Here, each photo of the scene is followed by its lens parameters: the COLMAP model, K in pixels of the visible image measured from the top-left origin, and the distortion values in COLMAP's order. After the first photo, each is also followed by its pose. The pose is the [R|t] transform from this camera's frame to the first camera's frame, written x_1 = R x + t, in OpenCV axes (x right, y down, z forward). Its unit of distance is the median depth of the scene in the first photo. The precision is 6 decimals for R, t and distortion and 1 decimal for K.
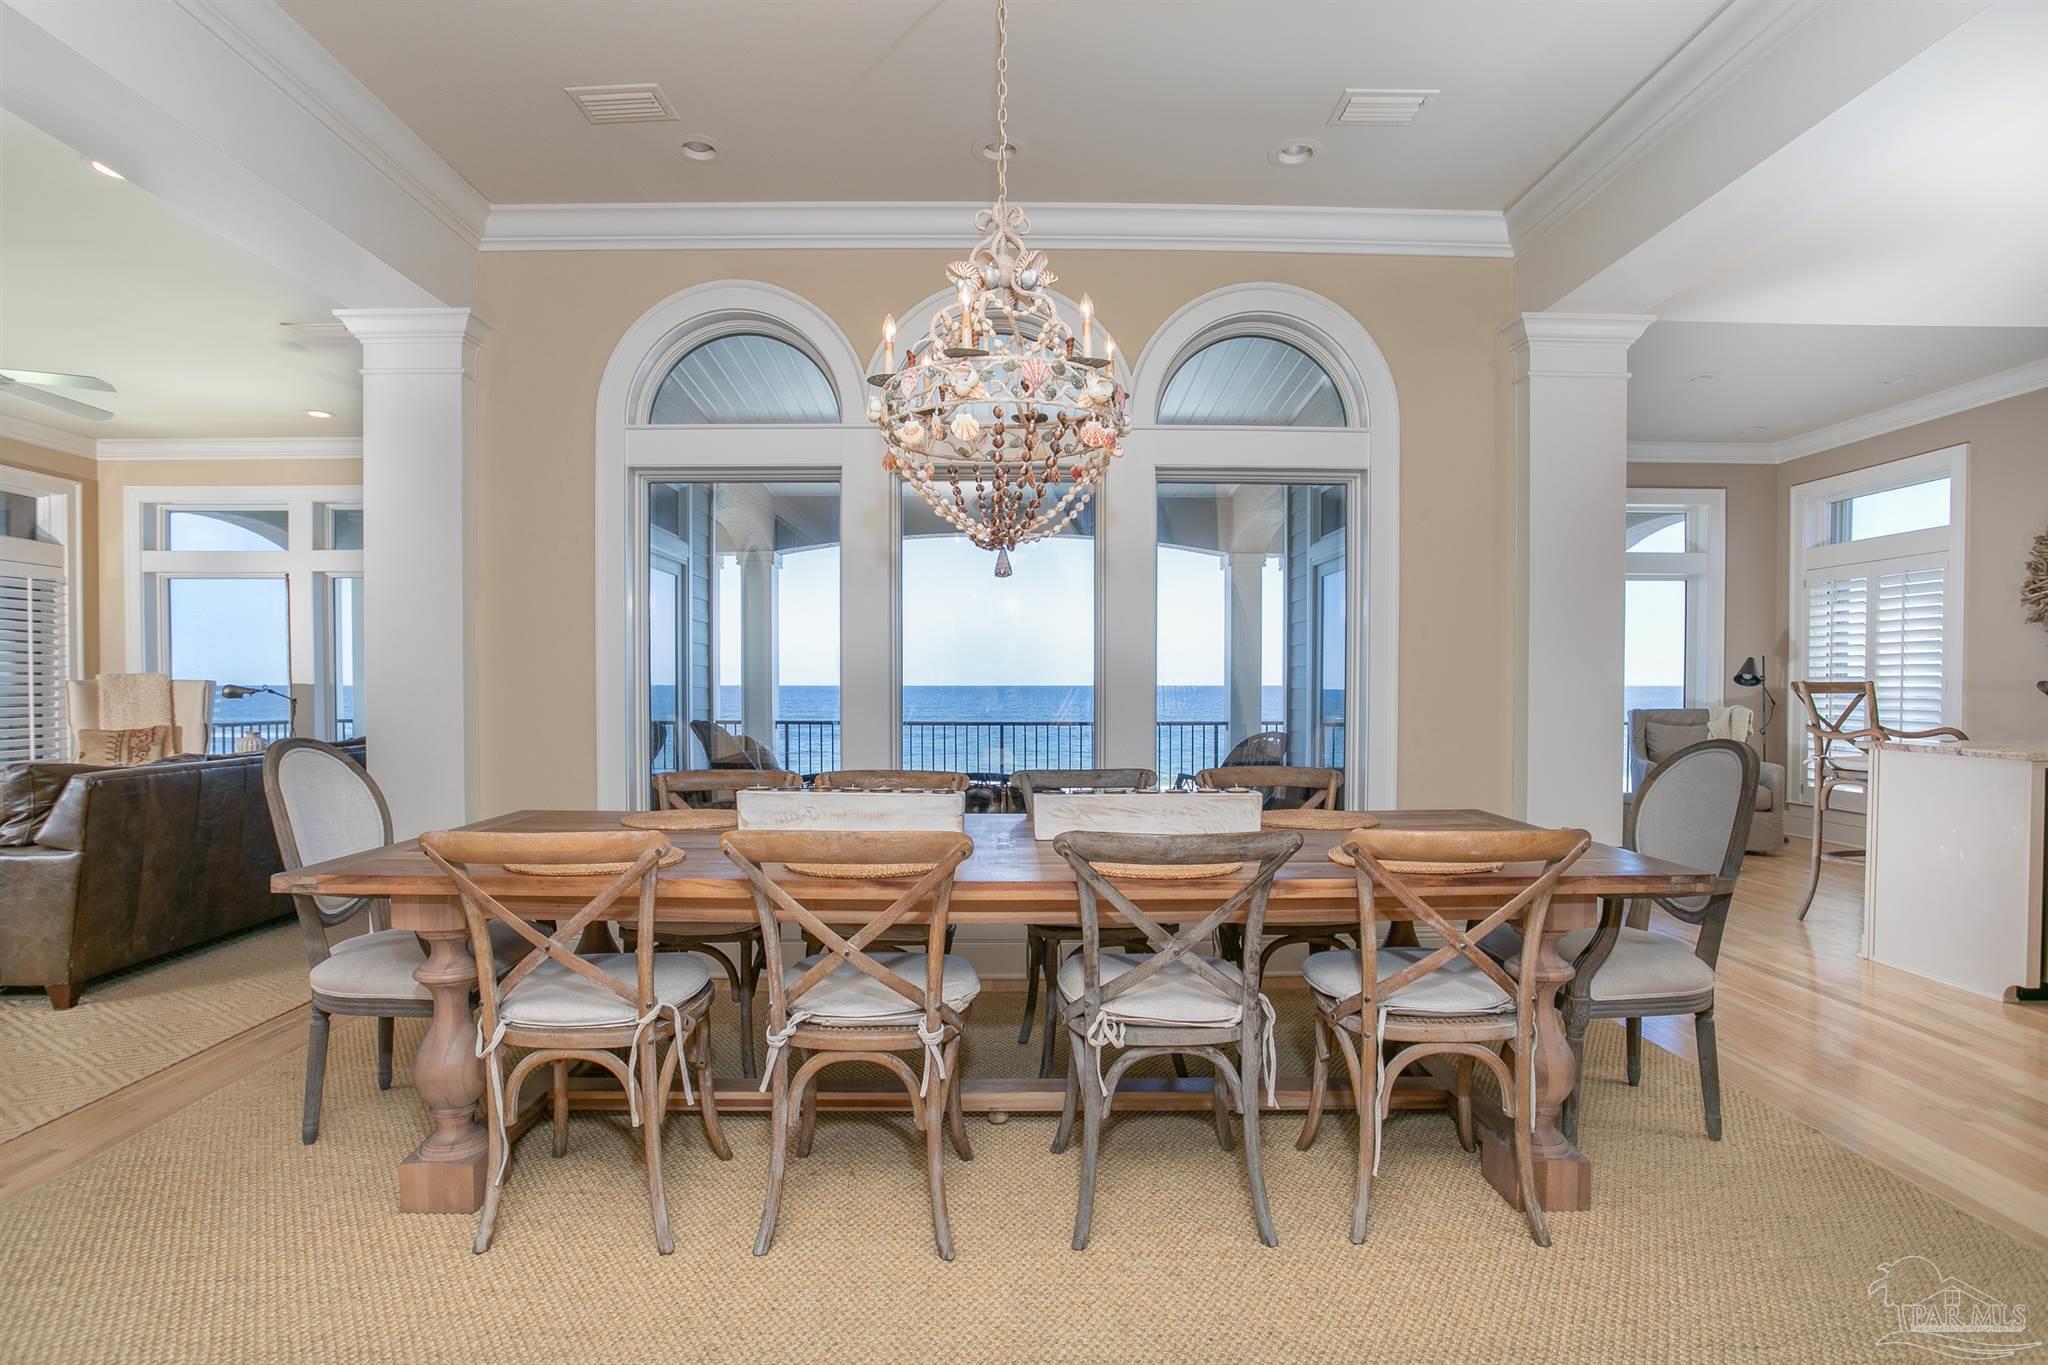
lens RADIAL K [[981.7, 0, 1024.4], [0, 981.7, 672.9], [0, 0, 1]] dist [-0.039921, 0.011684]
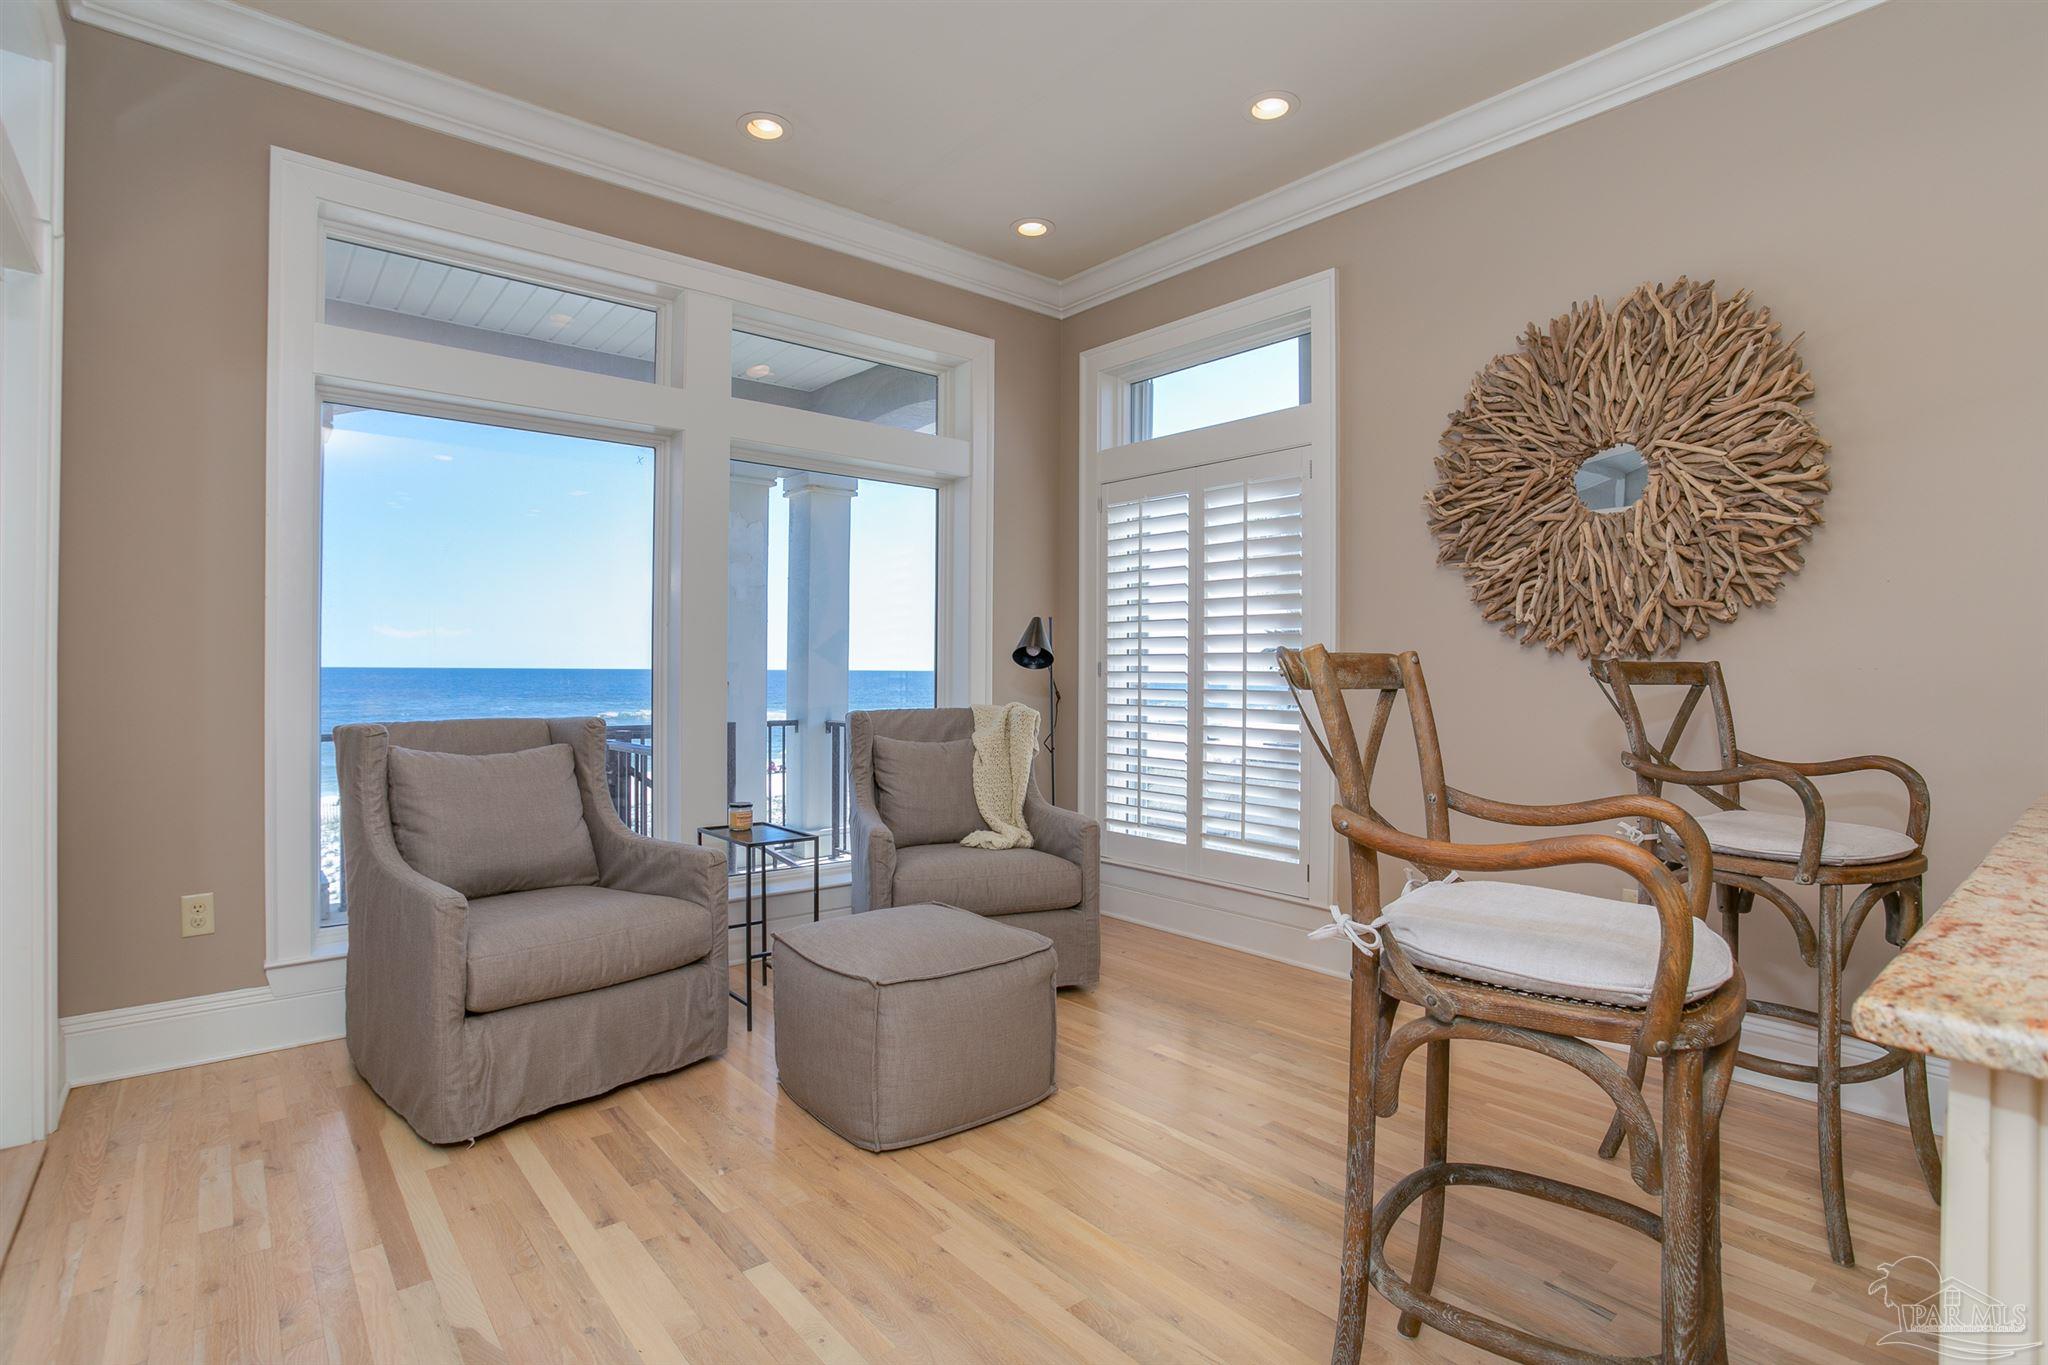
lens RADIAL K [[981.7, 0, 1019.0], [0, 981.7, 667.1], [0, 0, 1]] dist [-0.039921, 0.011684]
pose [[0.755631, 0.005184, 0.654977, 0.364473], [-0.005888, 0.999982, -0.001122, 0.013583], [-0.654971, -0.003009, 0.755648, 0.564798]]
